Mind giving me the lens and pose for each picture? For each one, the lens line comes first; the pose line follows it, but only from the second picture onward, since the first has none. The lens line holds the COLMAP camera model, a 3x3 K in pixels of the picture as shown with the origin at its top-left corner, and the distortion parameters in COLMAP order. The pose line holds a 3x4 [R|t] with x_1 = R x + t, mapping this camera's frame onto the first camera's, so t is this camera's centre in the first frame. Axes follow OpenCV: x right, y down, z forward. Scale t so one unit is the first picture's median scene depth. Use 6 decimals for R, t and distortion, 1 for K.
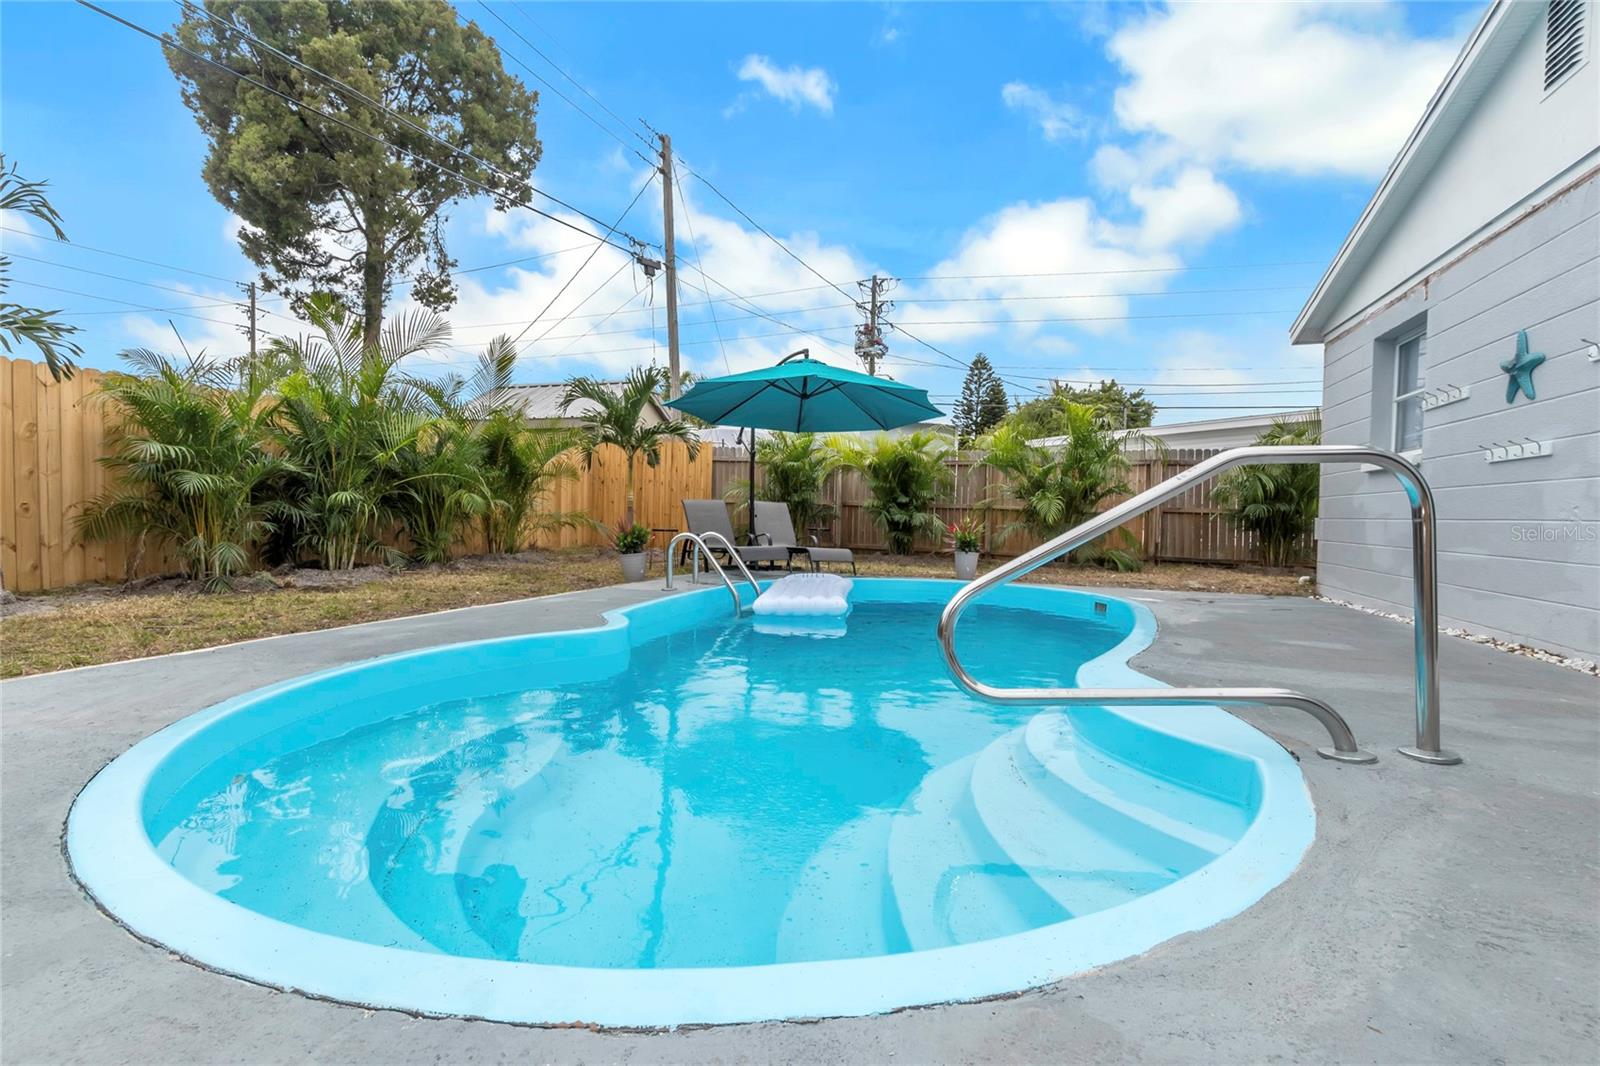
lens RADIAL K [[762.3, 0, 792.6], [0, 762.3, 532.1], [0, 0, 1]] dist [0.008591, -0.000181]
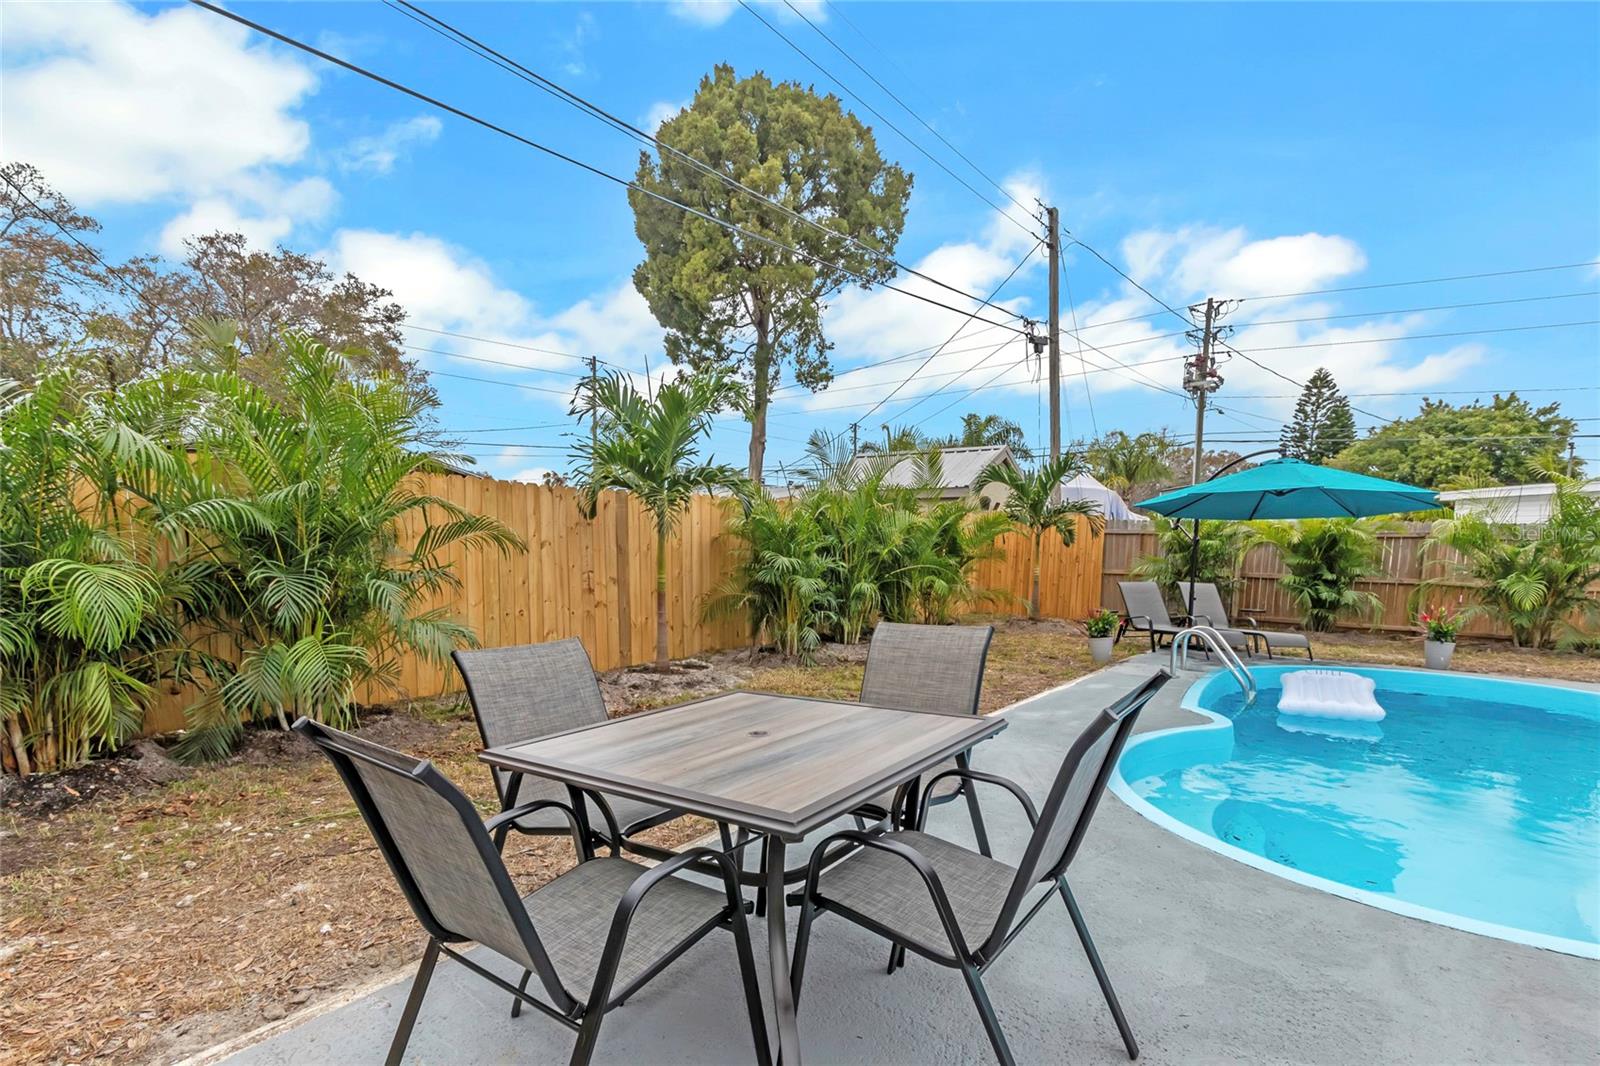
lens RADIAL K [[790.4, 0, 799.4], [0, 790.4, 628.1], [0, 0, 1]] dist [0.005461, -0.000309]
pose [[0.955664, 0.026079, -0.293303, -0.196235], [-0.003585, 0.997027, 0.076970, -0.049985], [0.294438, -0.072506, 0.952916, -0.170577]]
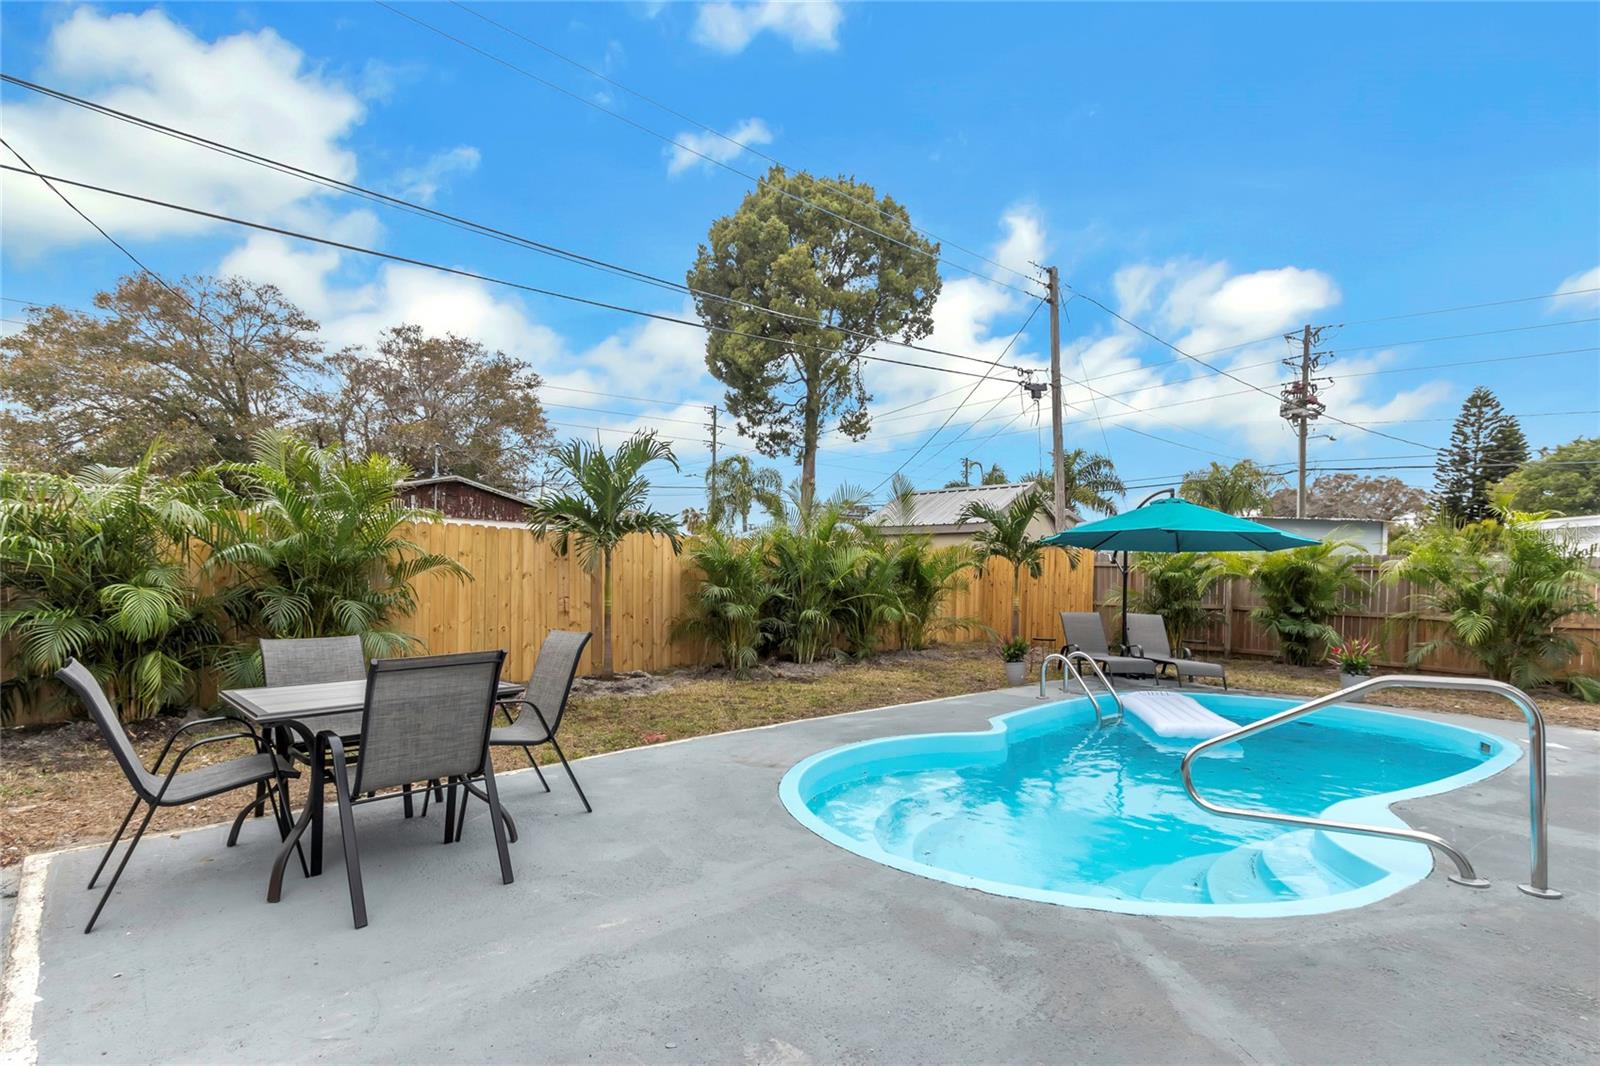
lens RADIAL K [[786.0, 0, 789.3], [0, 786.0, 583.3], [0, 0, 1]] dist [0.005778, -0.000168]
pose [[0.878249, 0.002803, -0.478195, 0.052012], [-0.012233, 0.999787, -0.016606, -0.049259], [0.478047, 0.020434, 0.878096, -0.196869]]
